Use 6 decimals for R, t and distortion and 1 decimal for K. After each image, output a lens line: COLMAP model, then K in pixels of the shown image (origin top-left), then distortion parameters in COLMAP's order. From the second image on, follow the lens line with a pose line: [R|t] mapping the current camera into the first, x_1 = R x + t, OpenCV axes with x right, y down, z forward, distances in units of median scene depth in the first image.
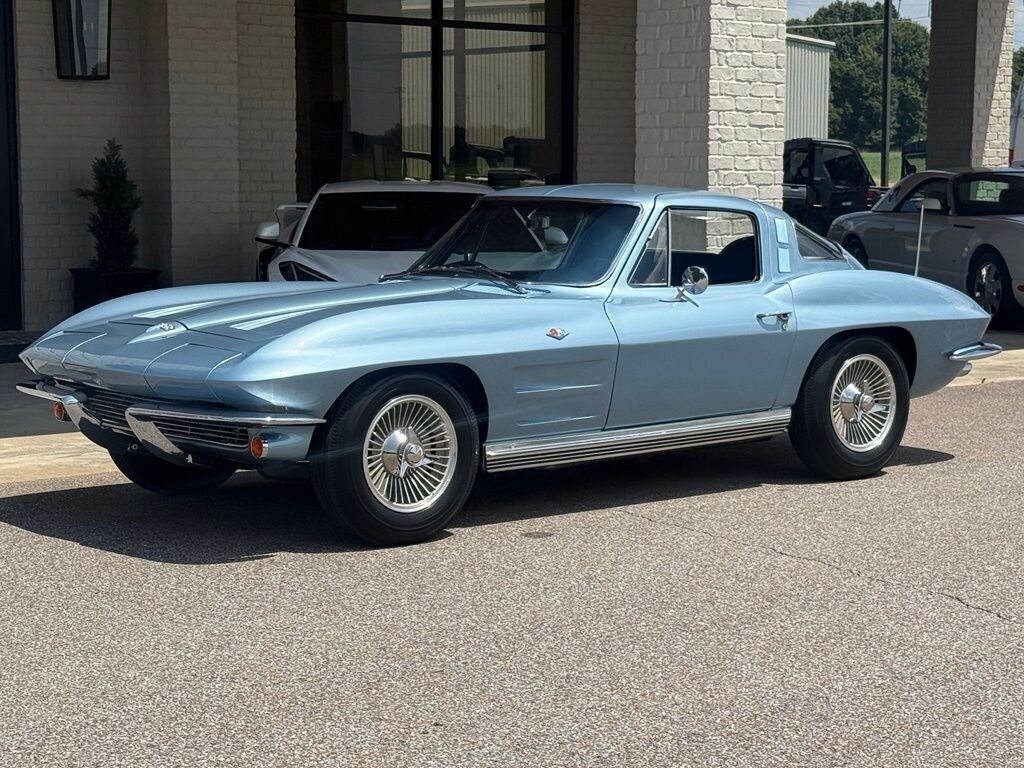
lens RADIAL K [[2135.2, 0, 517.4], [0, 2135.2, 383.9], [0, 0, 1]] dist [0.127753, 0.224604]
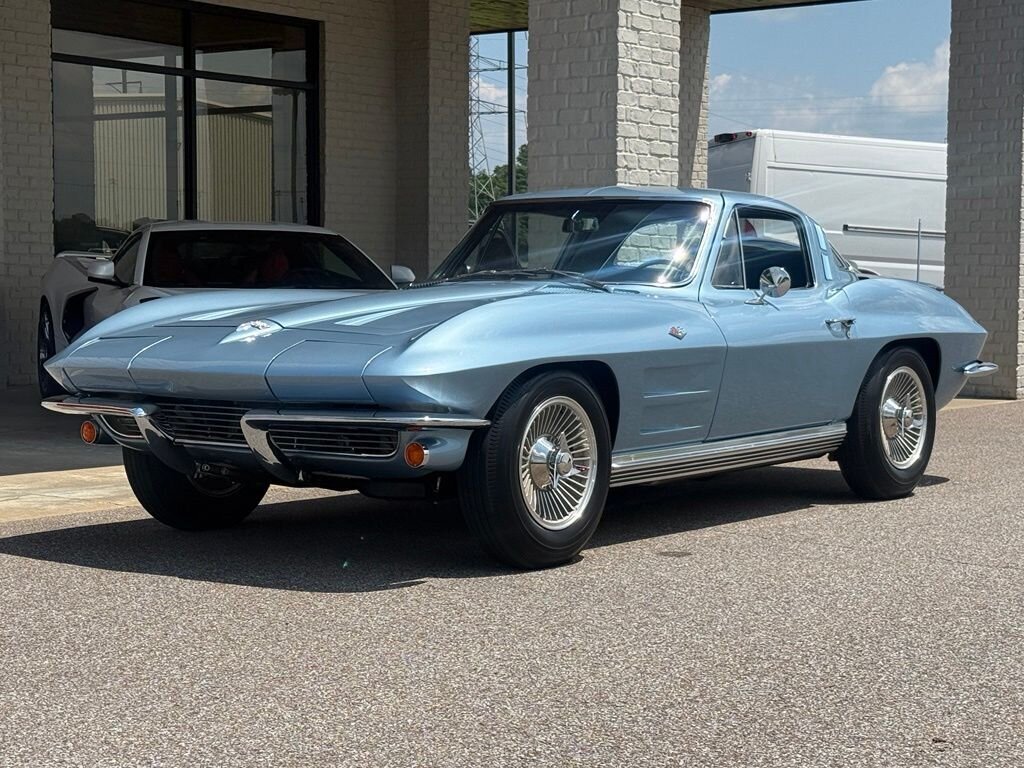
lens RADIAL K [[2054.8, 0, 507.8], [0, 2054.8, 384.9], [0, 0, 1]] dist [0.162675, -0.232521]
pose [[0.974044, -0.011406, 0.226071, -0.168983], [0.022198, 0.998729, -0.045255, 0.024825], [-0.225268, 0.049098, 0.973059, 0.114352]]
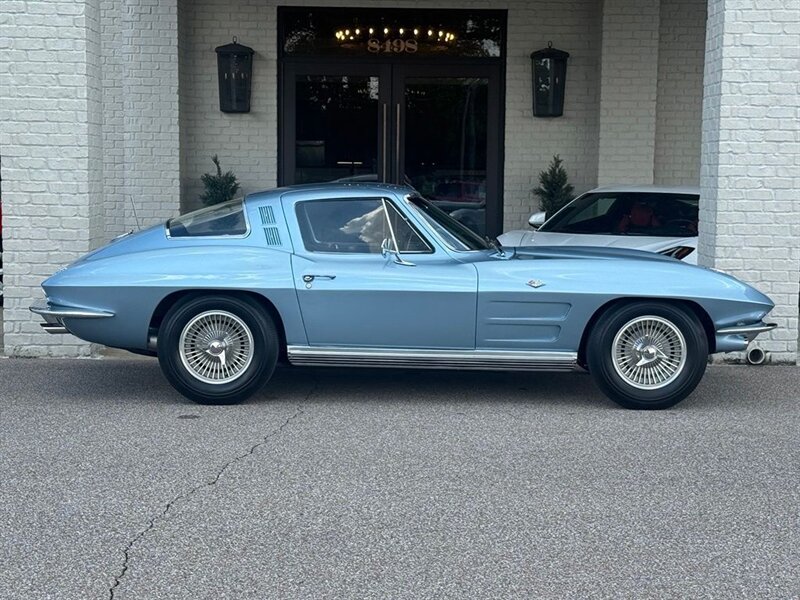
lens RADIAL K [[1488.1, 0, 402.3], [0, 1488.1, 303.8], [0, 0, 1]] dist [0.151343, -0.096605]
pose [[0.771544, 0.062736, -0.633075, 0.513738], [-0.074521, 0.997187, 0.007998, -0.017605], [0.631796, 0.041007, 0.774049, 0.195083]]
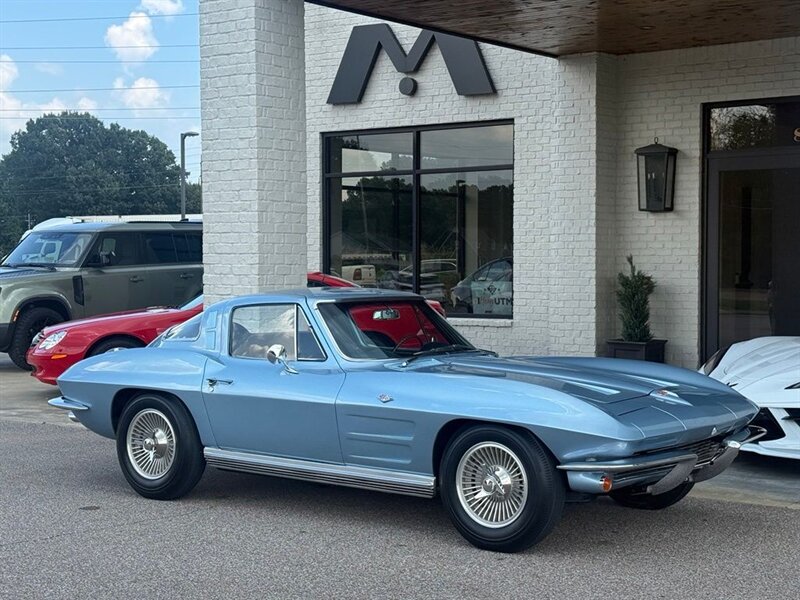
lens RADIAL K [[1359.9, 0, 401.5], [0, 1359.9, 299.6], [0, 0, 1]] dist [0.124948, -0.011988]
pose [[0.224781, 0.025794, -0.974068, 0.694038], [-0.097544, 0.995224, 0.003845, -0.072245], [0.969515, 0.094150, 0.226224, 0.652970]]
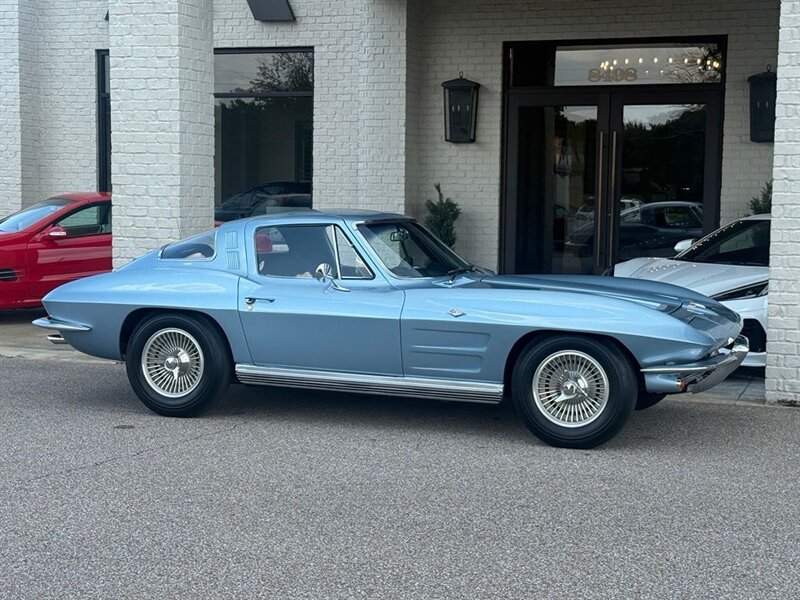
lens RADIAL K [[1362.7, 0, 398.0], [0, 1362.7, 299.5], [0, 0, 1]] dist [0.130809, -0.012813]
pose [[0.502688, 0.073493, -0.861338, 0.650373], [-0.100724, 0.994573, 0.026078, -0.046396], [0.858580, 0.073649, 0.507363, 0.435556]]
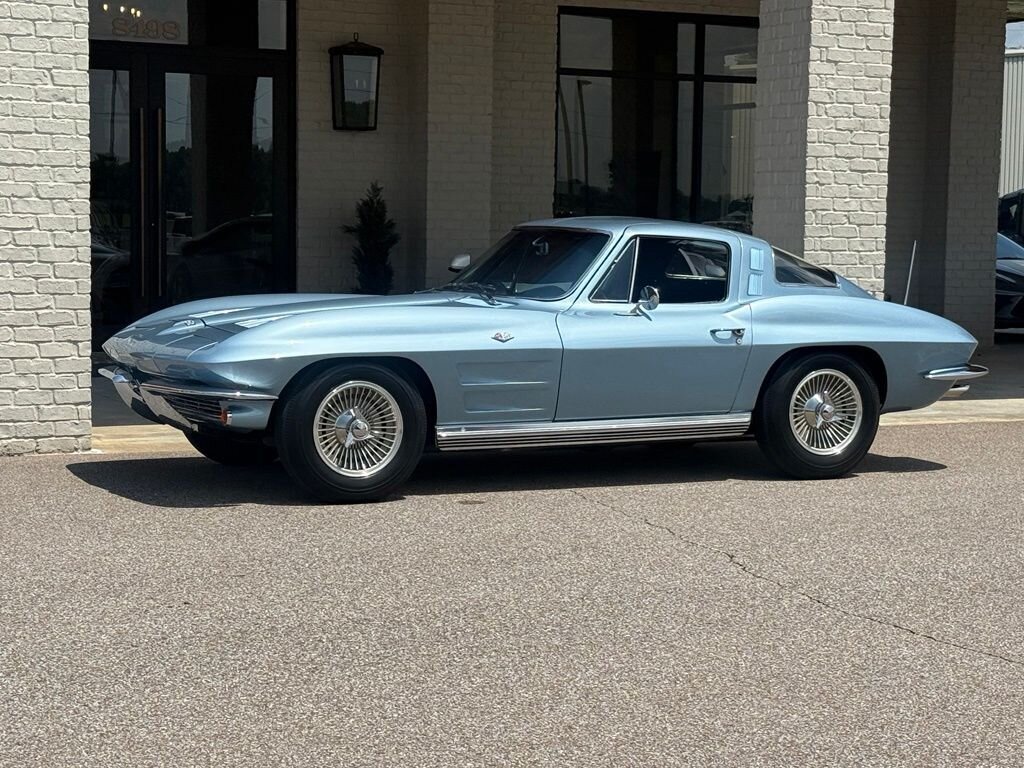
lens RADIAL K [[2176.5, 0, 509.9], [0, 2176.5, 382.7], [0, 0, 1]] dist [0.137285, 0.032447]
pose [[0.969640, 0.030676, -0.242605, 0.217689], [-0.037318, 0.999043, -0.022828, 0.020254], [0.241673, 0.031188, 0.969856, -0.125704]]
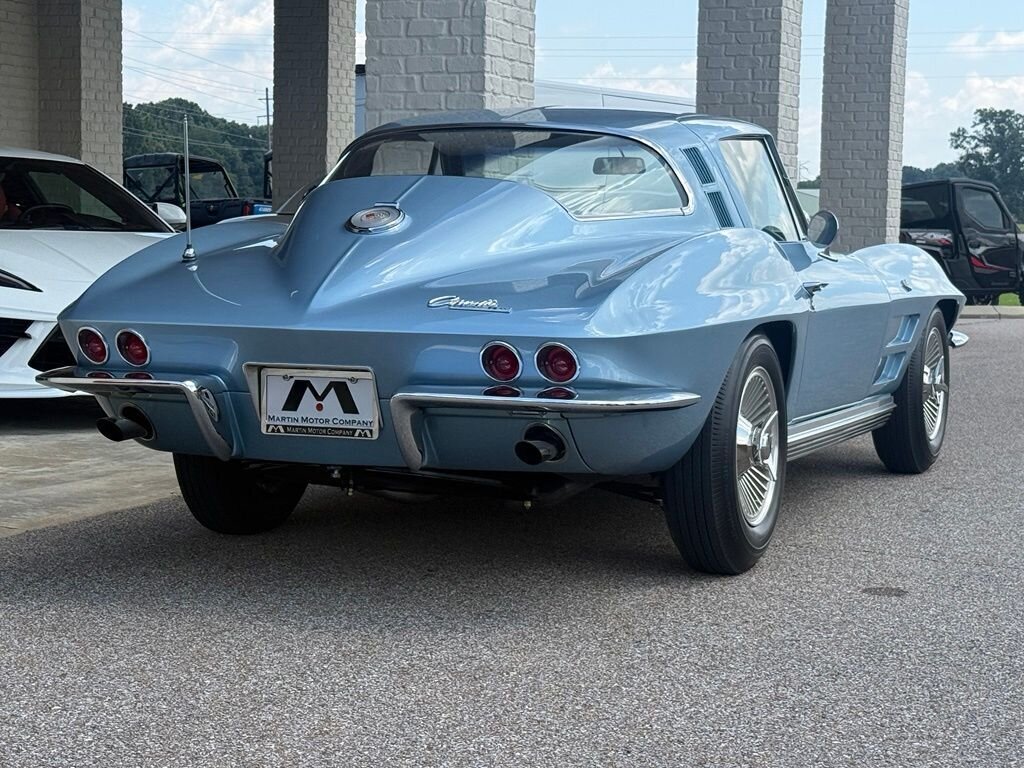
lens RADIAL K [[2045.6, 0, 517.0], [0, 2045.6, 369.6], [0, 0, 1]] dist [0.133547, 0.090654]
pose [[0.878699, -0.023511, 0.476797, -0.272304], [0.034934, 0.999275, -0.015107, 0.003548], [-0.476097, 0.029931, 0.878883, 0.315254]]
